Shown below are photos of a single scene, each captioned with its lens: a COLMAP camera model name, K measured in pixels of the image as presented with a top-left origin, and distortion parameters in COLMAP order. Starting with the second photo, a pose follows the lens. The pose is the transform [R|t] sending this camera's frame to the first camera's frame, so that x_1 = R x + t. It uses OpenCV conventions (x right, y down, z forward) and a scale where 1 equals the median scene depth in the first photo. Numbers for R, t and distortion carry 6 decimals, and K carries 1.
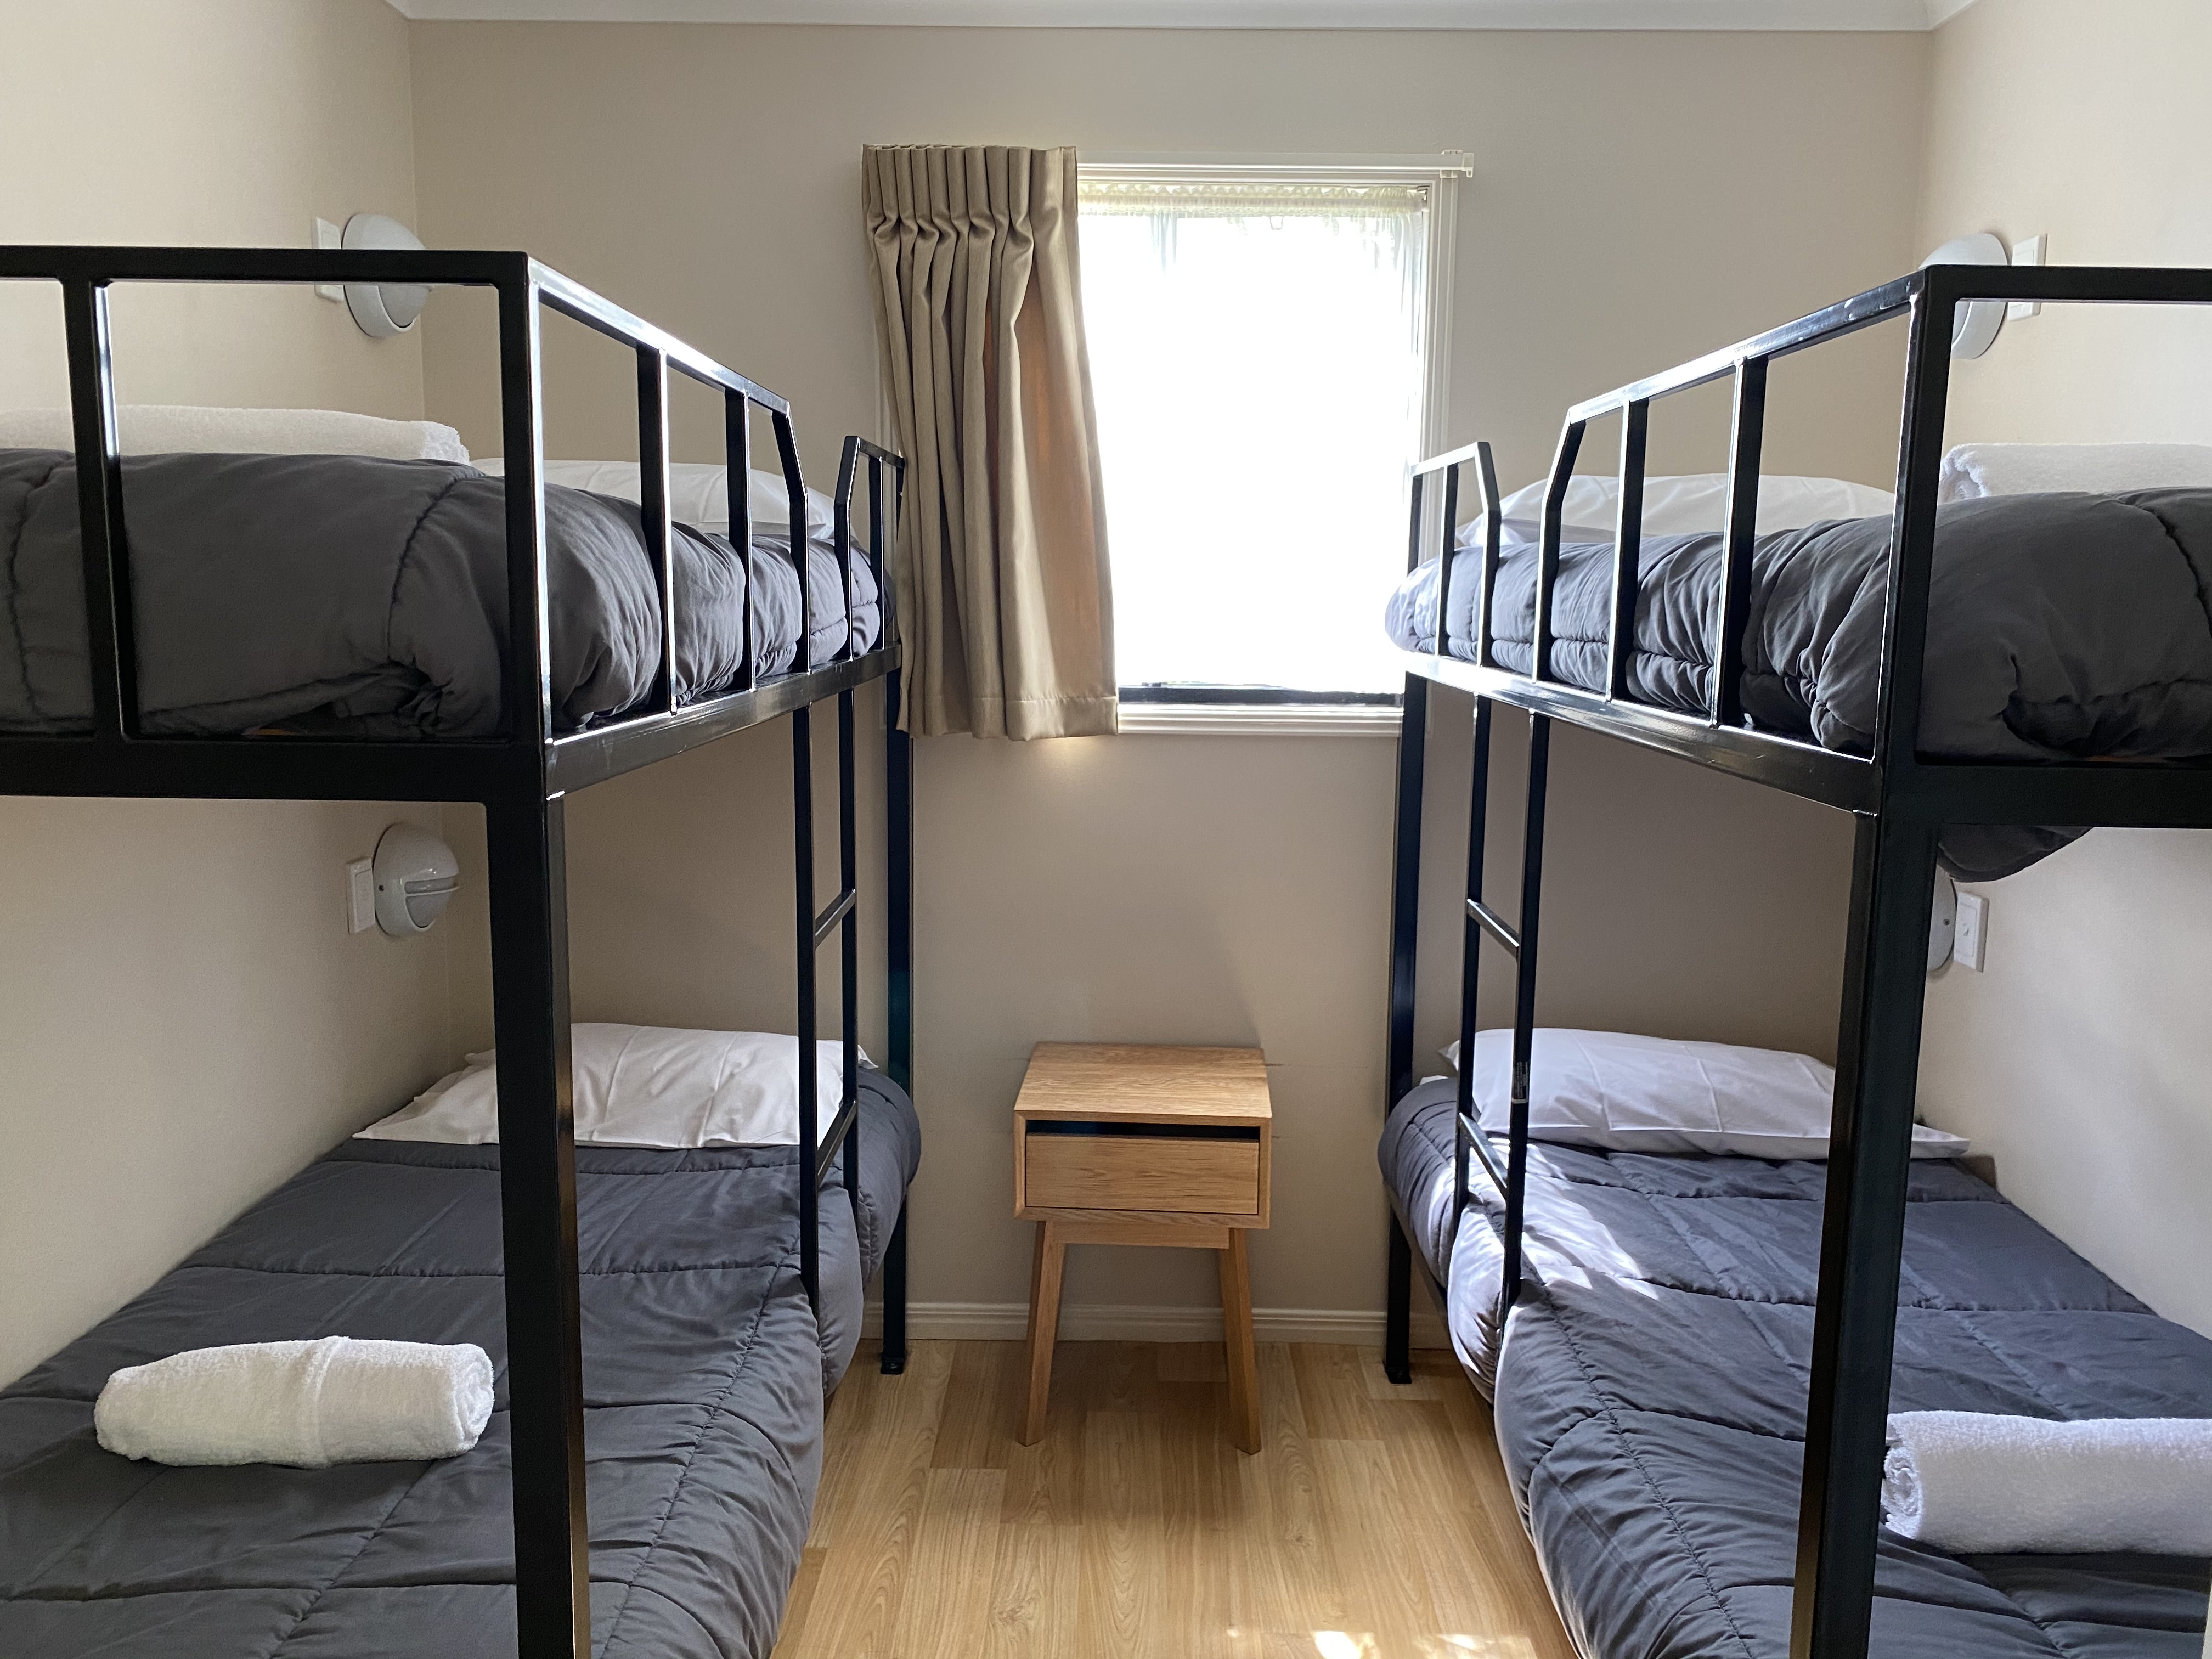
lens RADIAL K [[1685.0, 0, 1105.0], [0, 1685.0, 836.7], [0, 0, 1]] dist [0.055223, -0.026588]
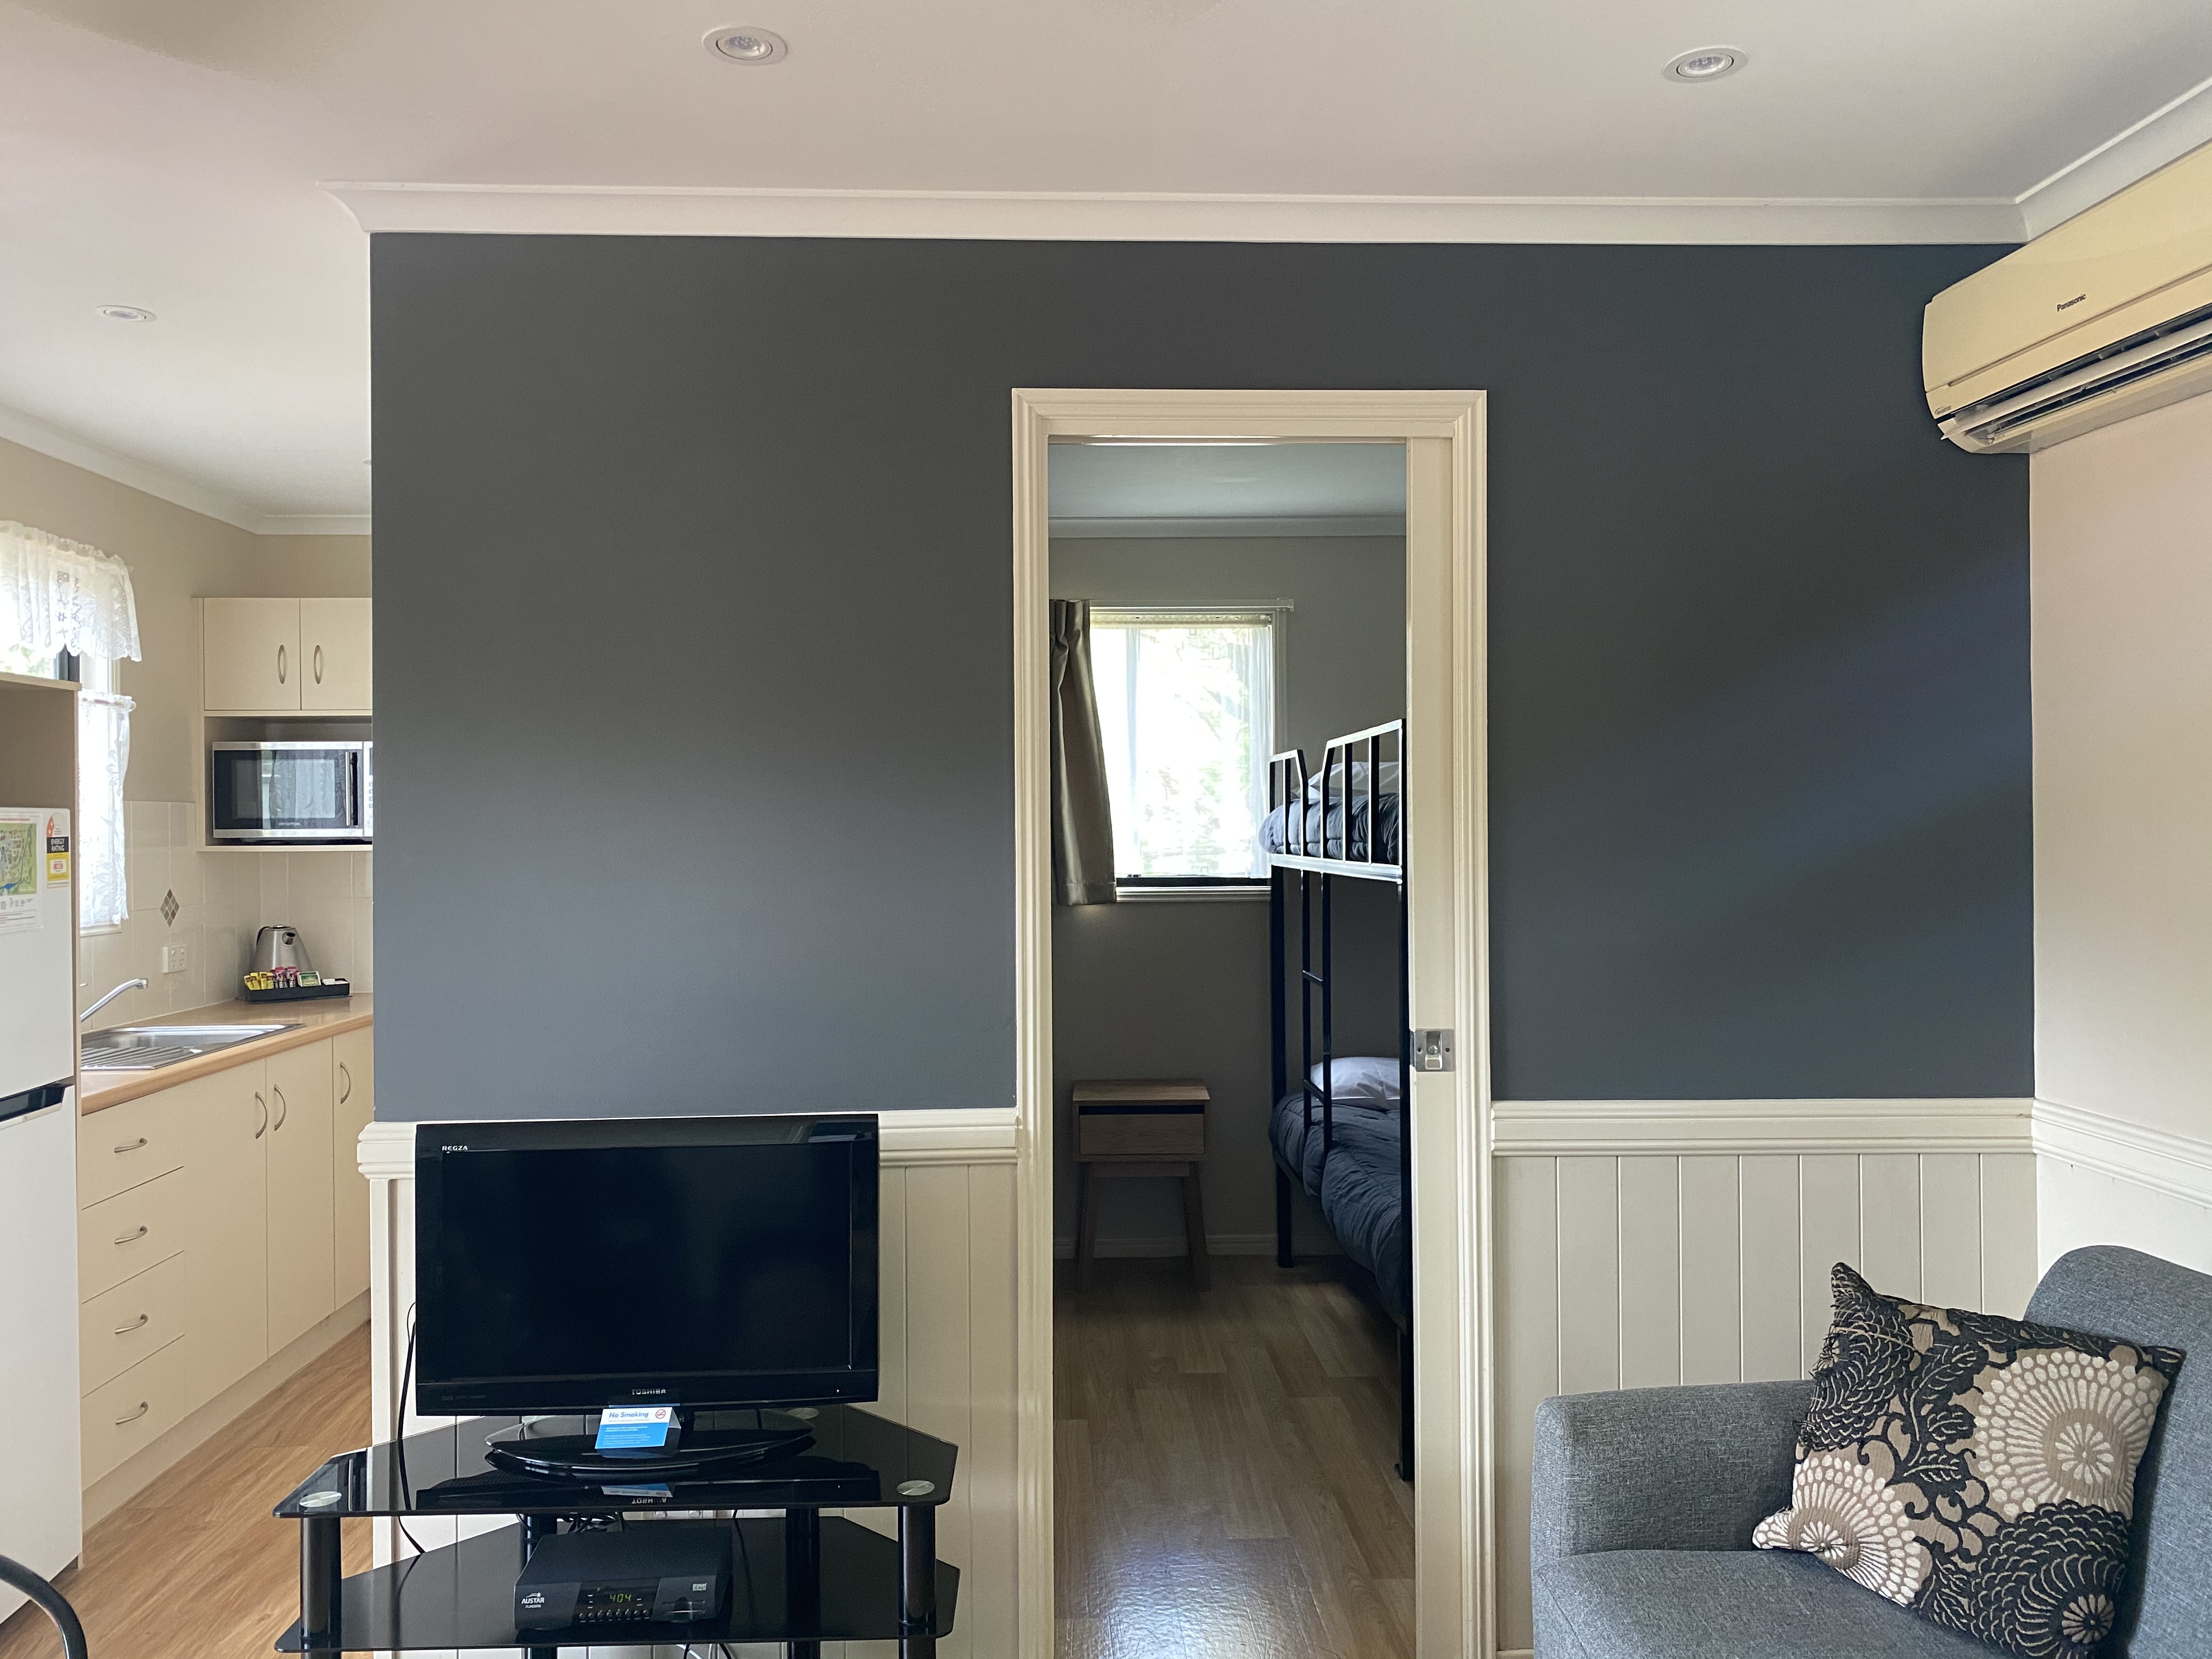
lens RADIAL K [[1685.0, 0, 1100.7], [0, 1685.0, 830.9], [0, 0, 1]] dist [0.055223, -0.026588]
pose [[0.998074, -0.020429, 0.058570, -0.128132], [0.028803, 0.988879, -0.145910, 0.142669], [-0.054938, 0.147316, 0.987563, -0.904408]]
